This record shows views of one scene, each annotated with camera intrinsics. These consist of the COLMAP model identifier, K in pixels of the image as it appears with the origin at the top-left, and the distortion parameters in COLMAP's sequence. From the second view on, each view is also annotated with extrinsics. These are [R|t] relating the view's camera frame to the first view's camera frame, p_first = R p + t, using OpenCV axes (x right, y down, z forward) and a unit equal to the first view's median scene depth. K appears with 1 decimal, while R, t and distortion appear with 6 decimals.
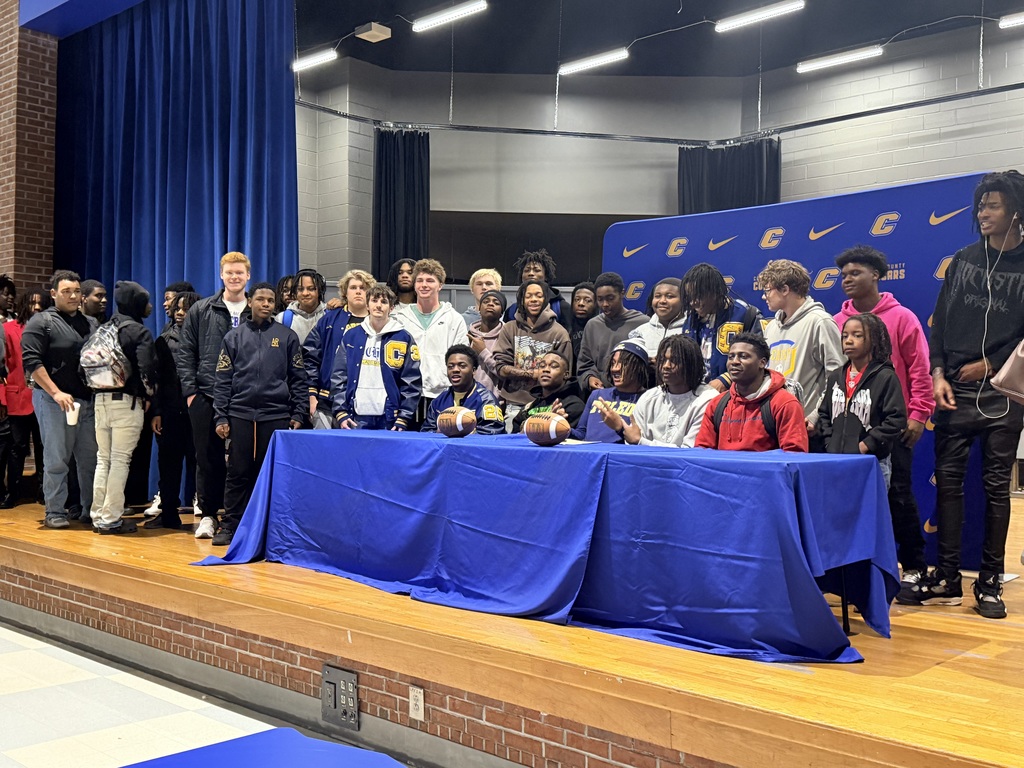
lens RADIAL K [[1092.5, 0, 512.9], [0, 1092.5, 387.3], [0, 0, 1]] dist [0.077952, 0.000000]
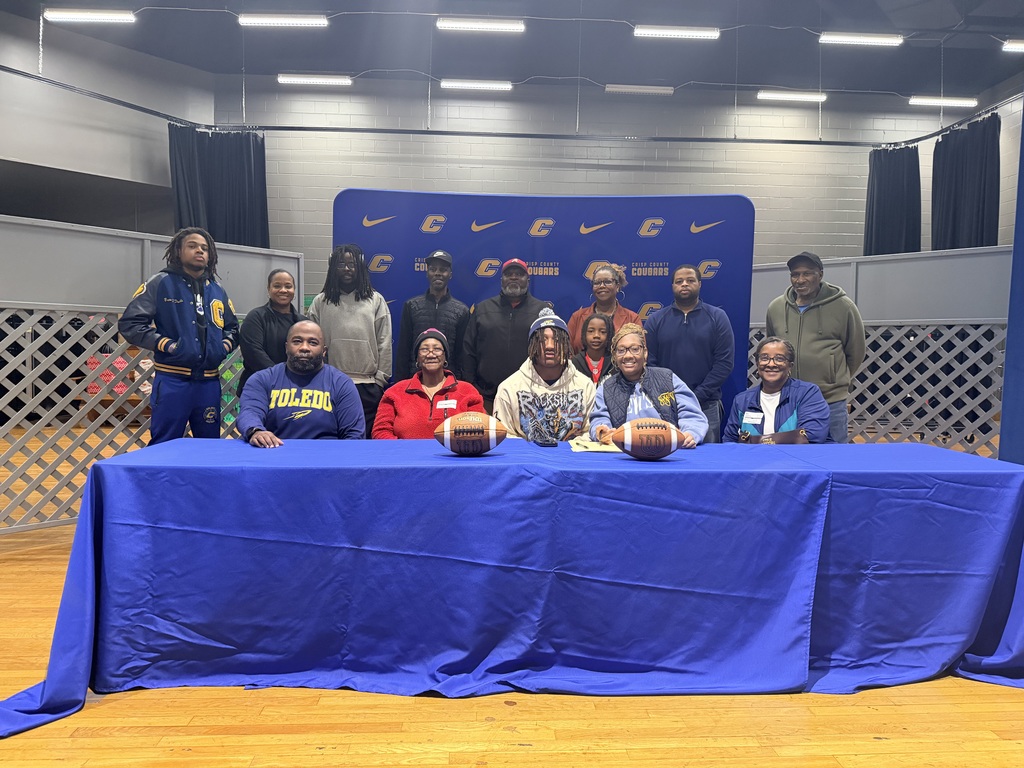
lens RADIAL K [[729.5, 0, 504.6], [0, 729.5, 385.5], [0, 0, 1]] dist [0.067242, -0.047195]
pose [[0.708107, -0.039472, 0.705001, -0.388220], [-0.012089, 0.997612, 0.067996, -0.034328], [-0.706002, -0.056671, 0.705939, 0.625706]]
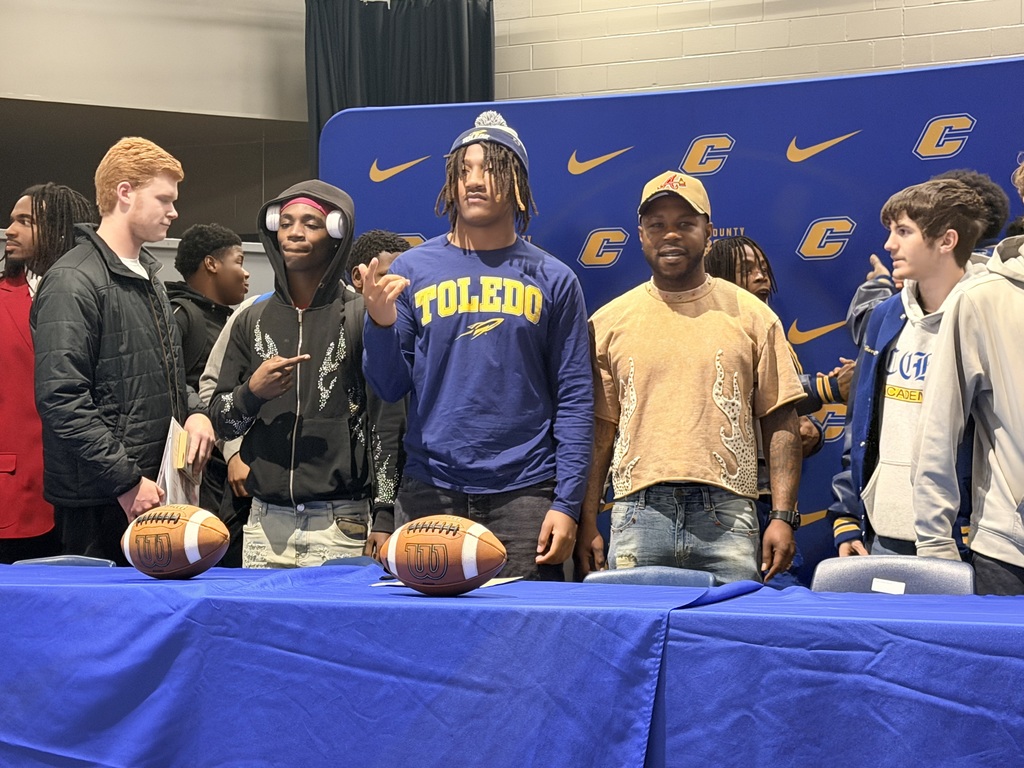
lens RADIAL K [[1930.0, 0, 508.5], [0, 1930.0, 382.3], [0, 0, 1]] dist [0.272730, 0.000000]
pose [[0.942432, 0.008459, 0.334290, -0.180087], [0.002422, 0.999481, -0.032120, -0.004664], [-0.334388, 0.031080, 0.941923, 0.244896]]
